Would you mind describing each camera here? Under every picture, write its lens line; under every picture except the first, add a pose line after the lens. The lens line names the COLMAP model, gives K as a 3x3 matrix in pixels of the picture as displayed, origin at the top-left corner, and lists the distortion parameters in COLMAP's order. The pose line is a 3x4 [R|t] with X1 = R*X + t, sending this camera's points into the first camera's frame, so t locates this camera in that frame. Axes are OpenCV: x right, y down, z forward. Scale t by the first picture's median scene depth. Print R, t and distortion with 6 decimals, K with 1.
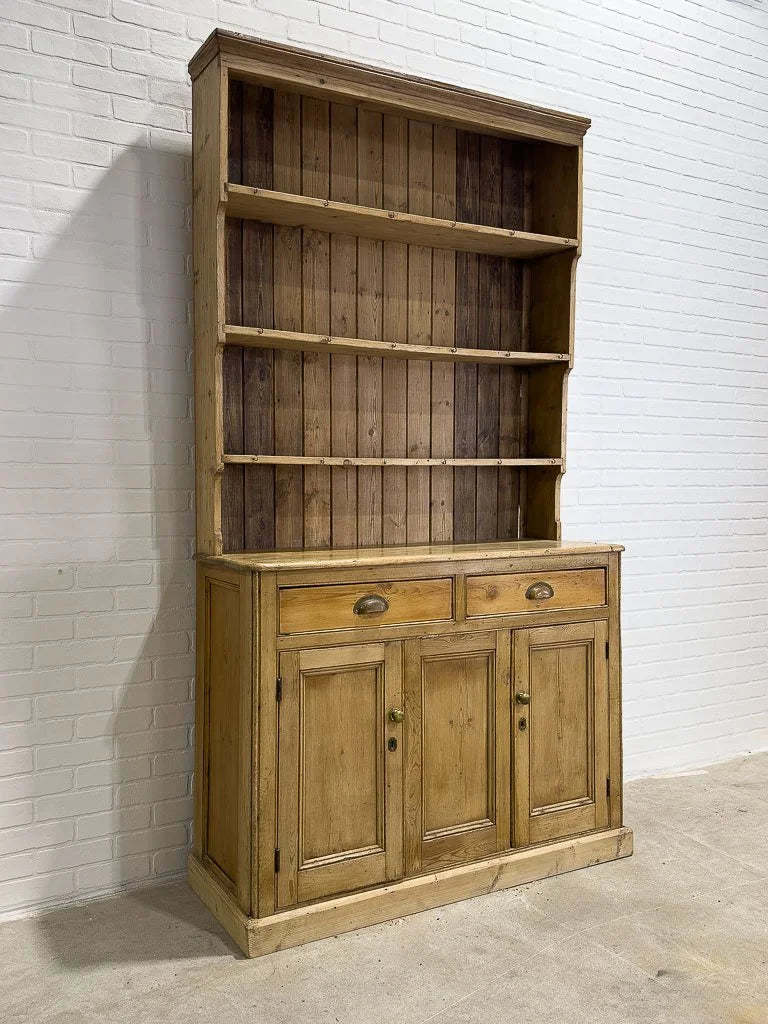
lens RADIAL K [[868.0, 0, 406.3], [0, 868.0, 513.0], [0, 0, 1]] dist [0.026659, -0.051229]
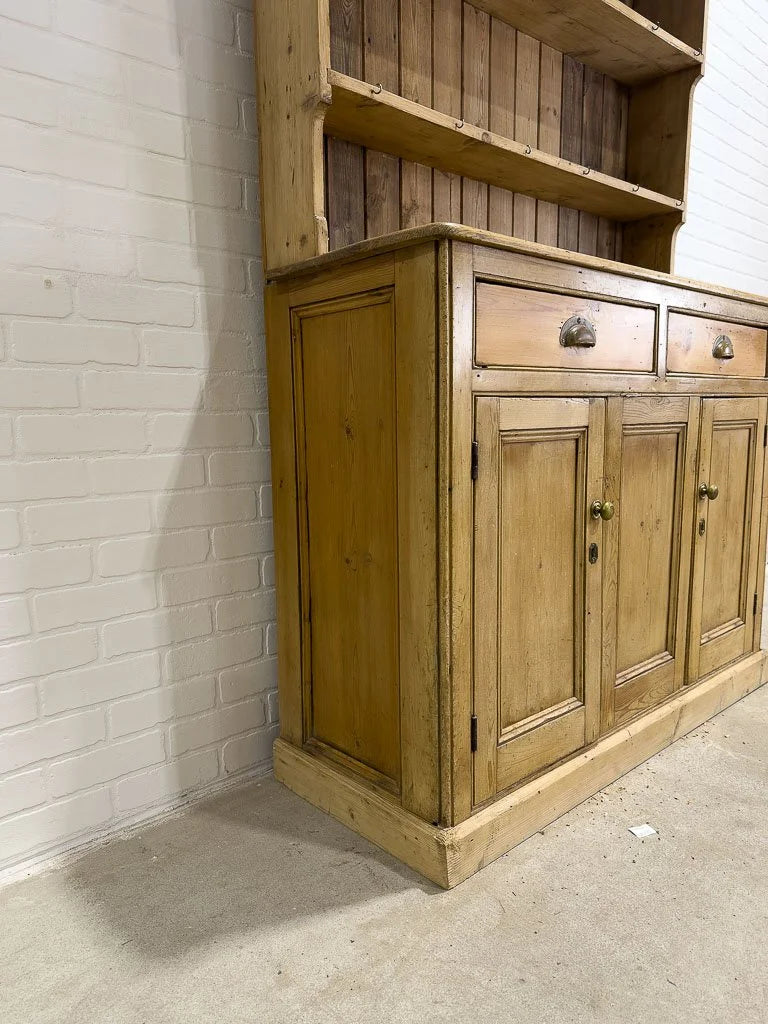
lens RADIAL K [[731.9, 0, 391.0], [0, 731.9, 534.3], [0, 0, 1]] dist [0.017164, -0.032855]
pose [[0.972683, -0.049891, 0.226712, -0.280284], [0.019193, 0.990572, 0.135644, 0.161959], [-0.231342, -0.127588, 0.964470, 0.460213]]
